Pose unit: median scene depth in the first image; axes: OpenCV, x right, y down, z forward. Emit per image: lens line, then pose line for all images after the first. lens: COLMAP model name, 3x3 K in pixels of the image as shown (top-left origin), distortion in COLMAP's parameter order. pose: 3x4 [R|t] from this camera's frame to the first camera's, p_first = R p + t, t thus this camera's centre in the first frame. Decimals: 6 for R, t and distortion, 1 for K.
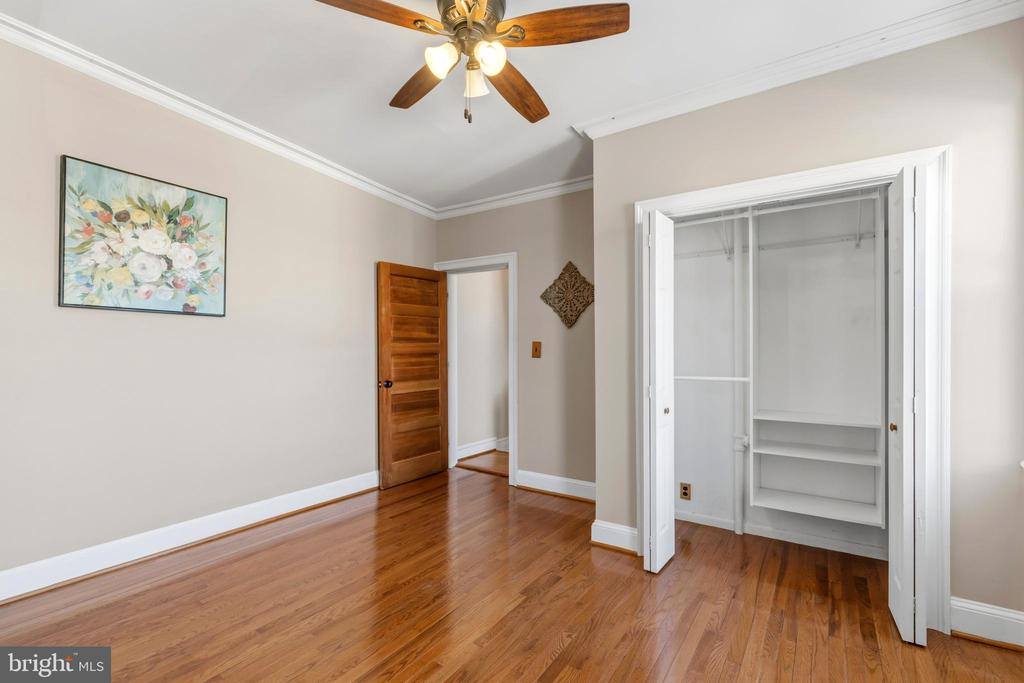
lens RADIAL K [[455.7, 0, 516.1], [0, 455.7, 347.0], [0, 0, 1]] dist [0.002529, -0.000579]
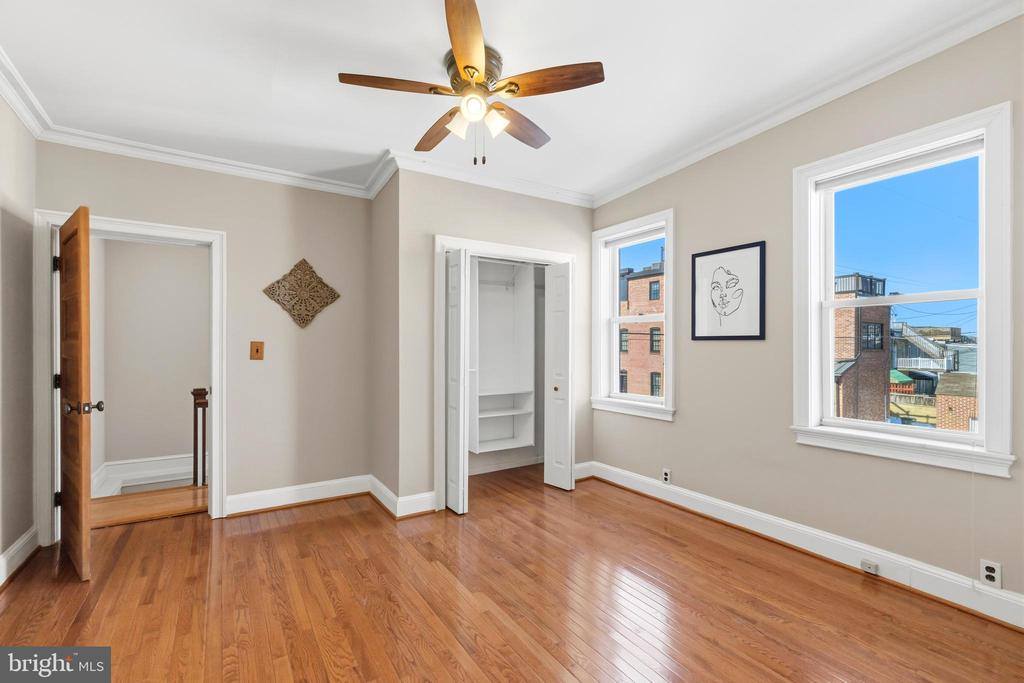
lens RADIAL K [[455.7, 0, 516.1], [0, 455.7, 346.6], [0, 0, 1]] dist [0.002529, -0.000579]
pose [[0.400044, -0.000028, 0.916496, -0.577667], [-0.004752, 0.999986, 0.002104, -0.006447], [-0.916484, -0.005197, 0.400038, 0.202552]]
